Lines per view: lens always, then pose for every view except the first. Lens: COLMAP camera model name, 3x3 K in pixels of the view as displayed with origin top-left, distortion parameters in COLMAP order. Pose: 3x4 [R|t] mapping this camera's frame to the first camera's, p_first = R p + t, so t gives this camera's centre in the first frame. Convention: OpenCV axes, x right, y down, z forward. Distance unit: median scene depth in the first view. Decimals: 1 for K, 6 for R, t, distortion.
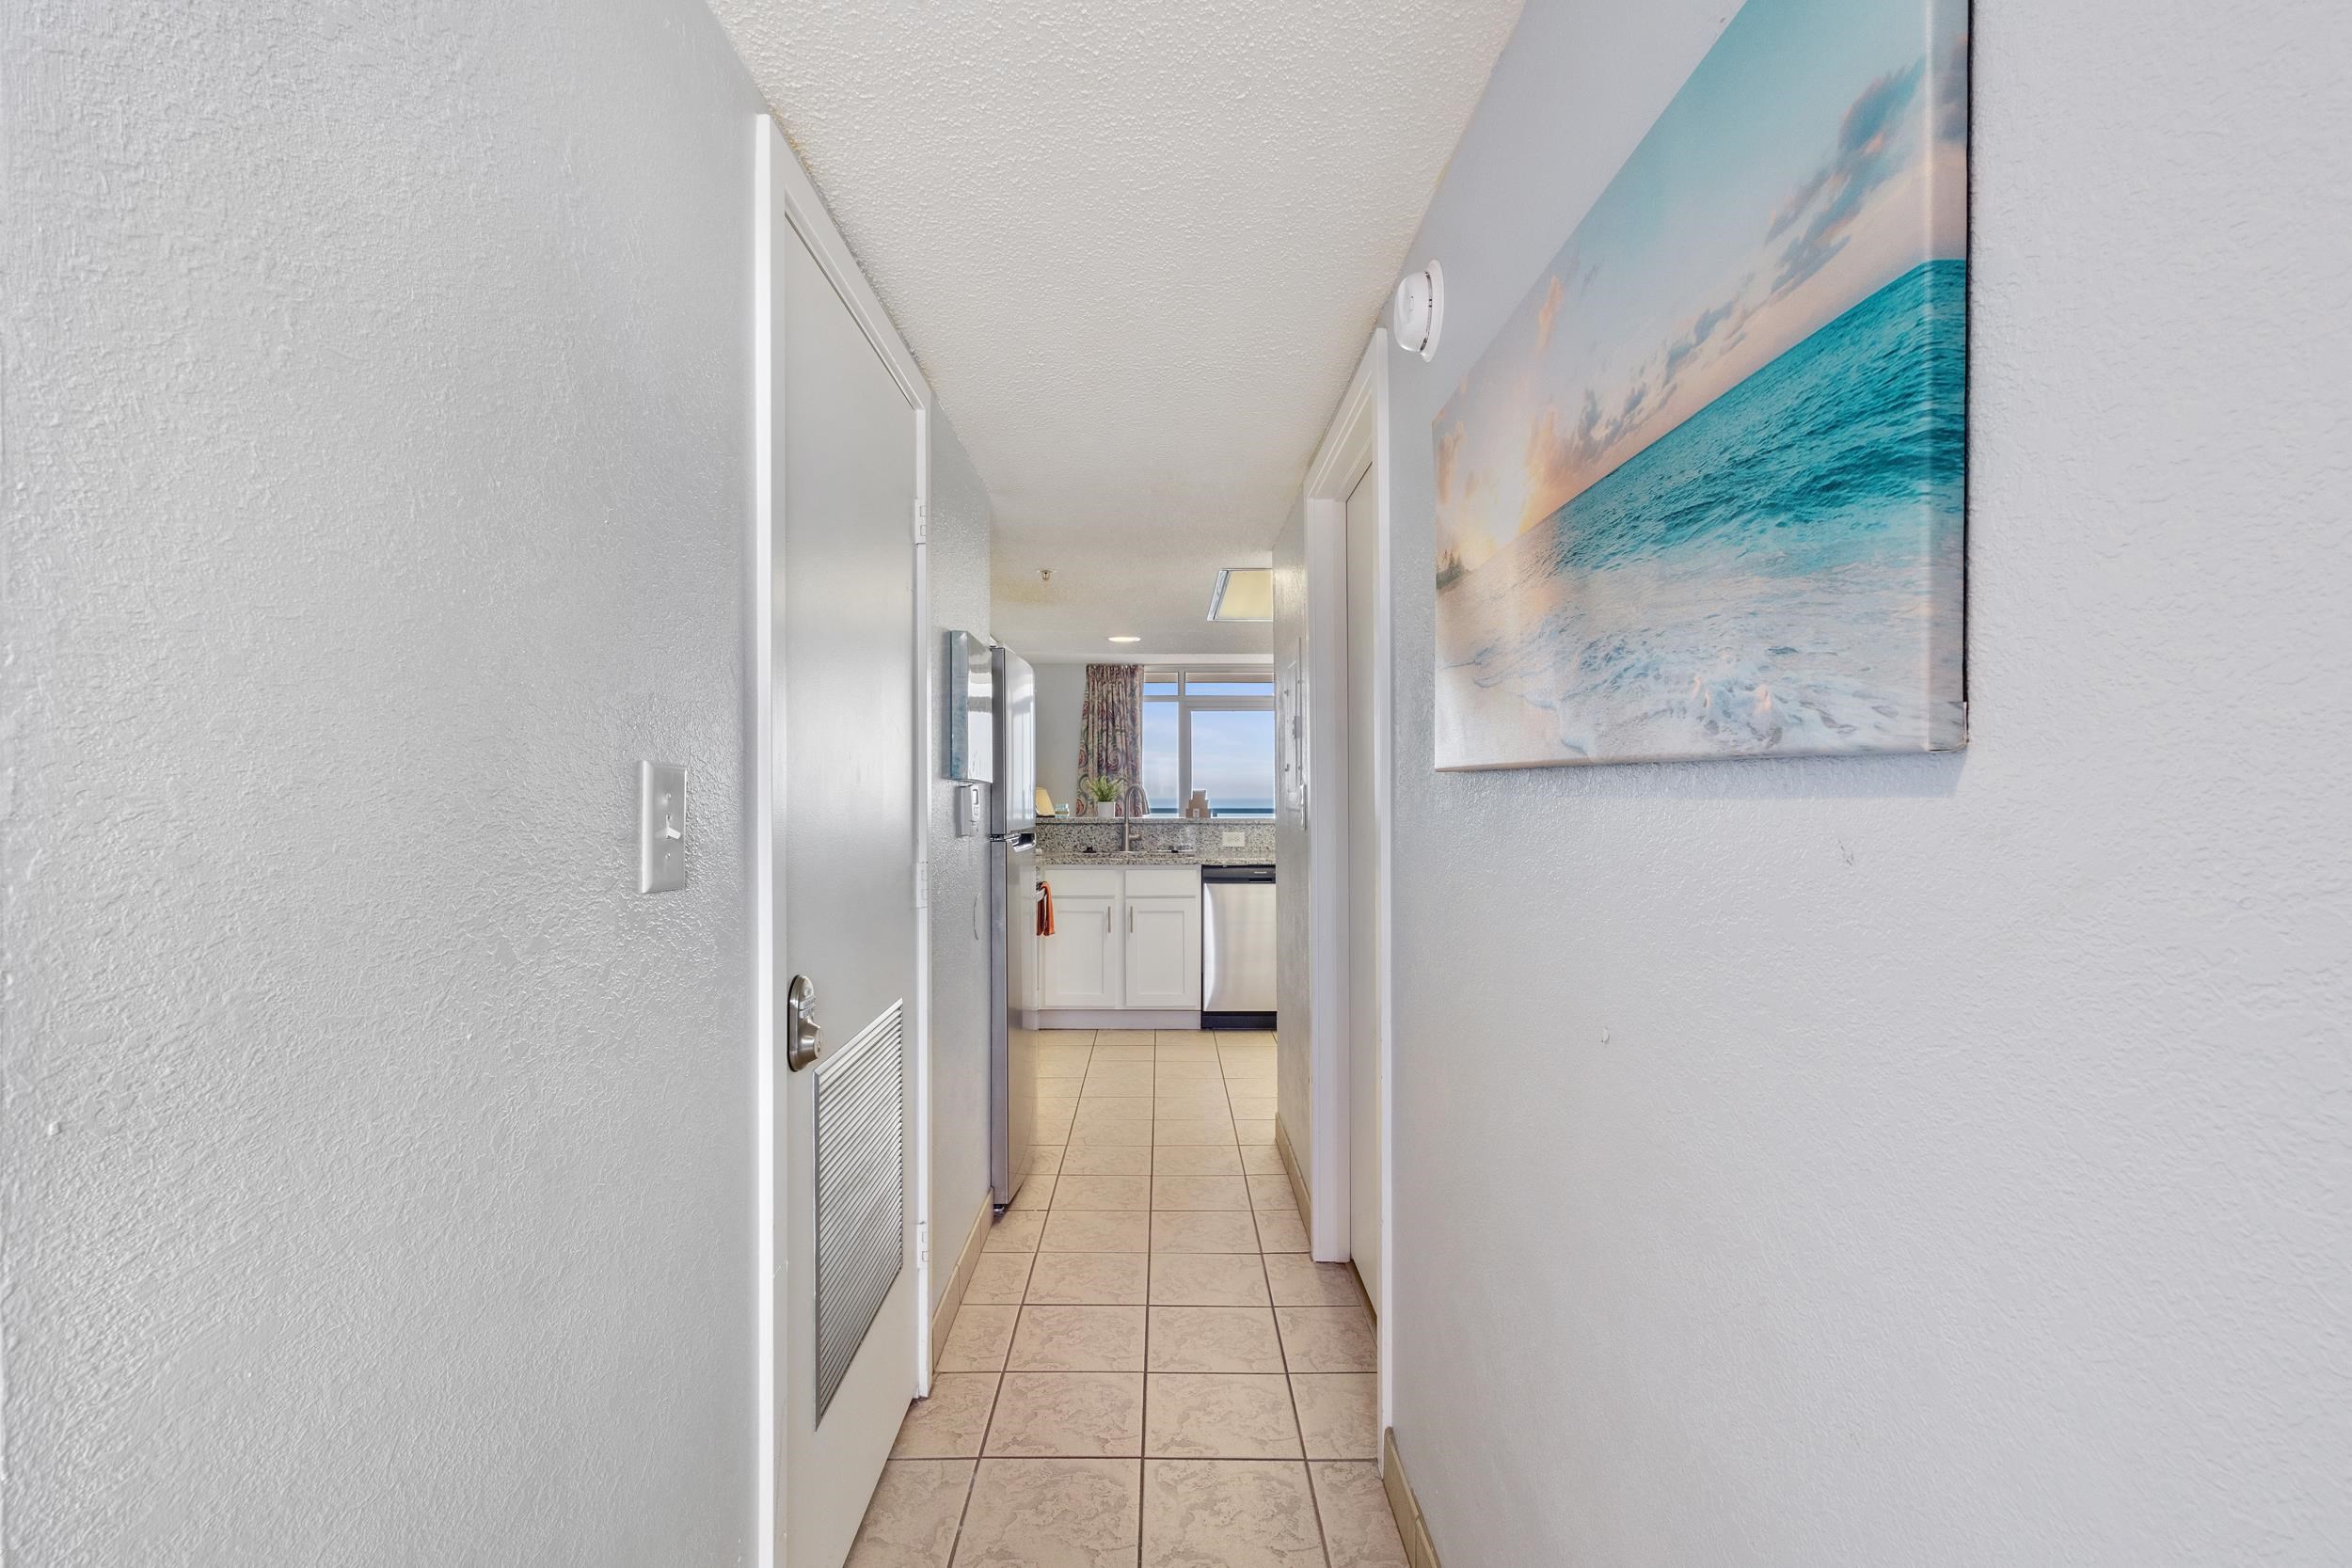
lens RADIAL K [[1084.5, 0, 1172.5], [0, 1084.5, 790.6], [0, 0, 1]] dist [0.002794, -0.000713]
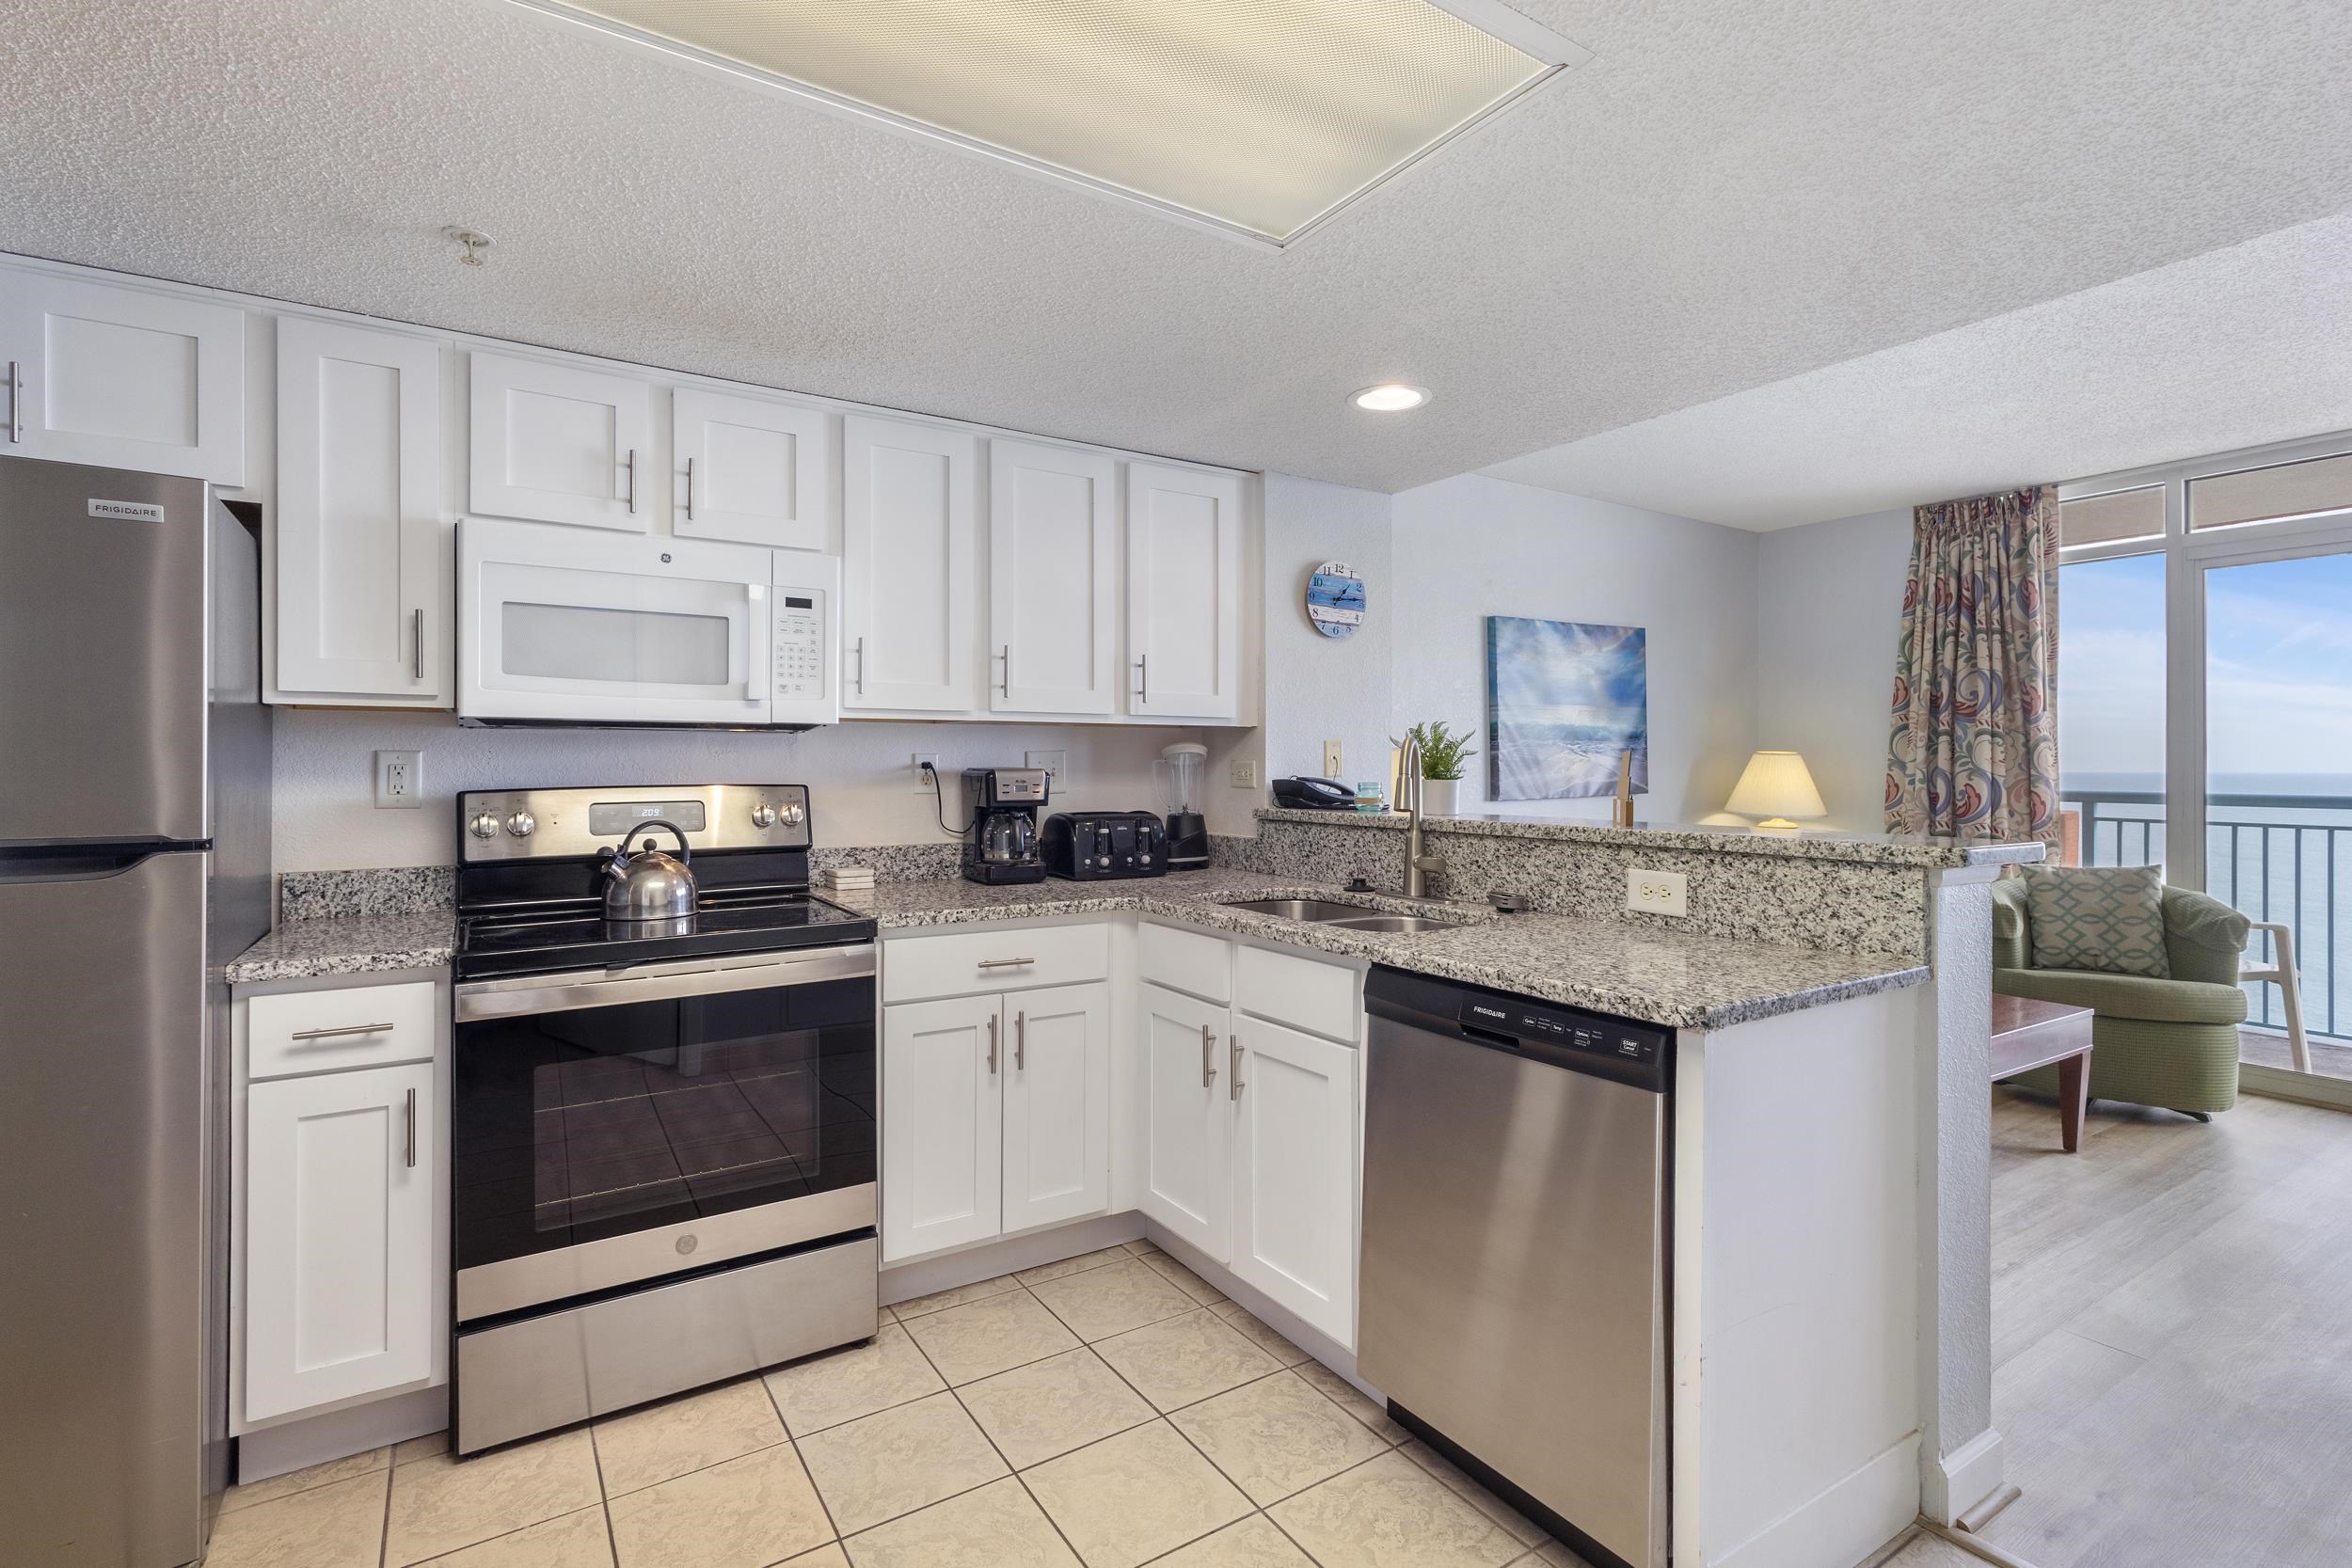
lens RADIAL K [[1084.5, 0, 1174.0], [0, 1084.5, 762.8], [0, 0, 1]] dist [0.002794, -0.000713]
pose [[0.528869, 0.000232, -0.848703, 0.169505], [0.000485, 1.000000, 0.000575, 0.002562], [0.848703, -0.000715, 0.528869, 0.438994]]
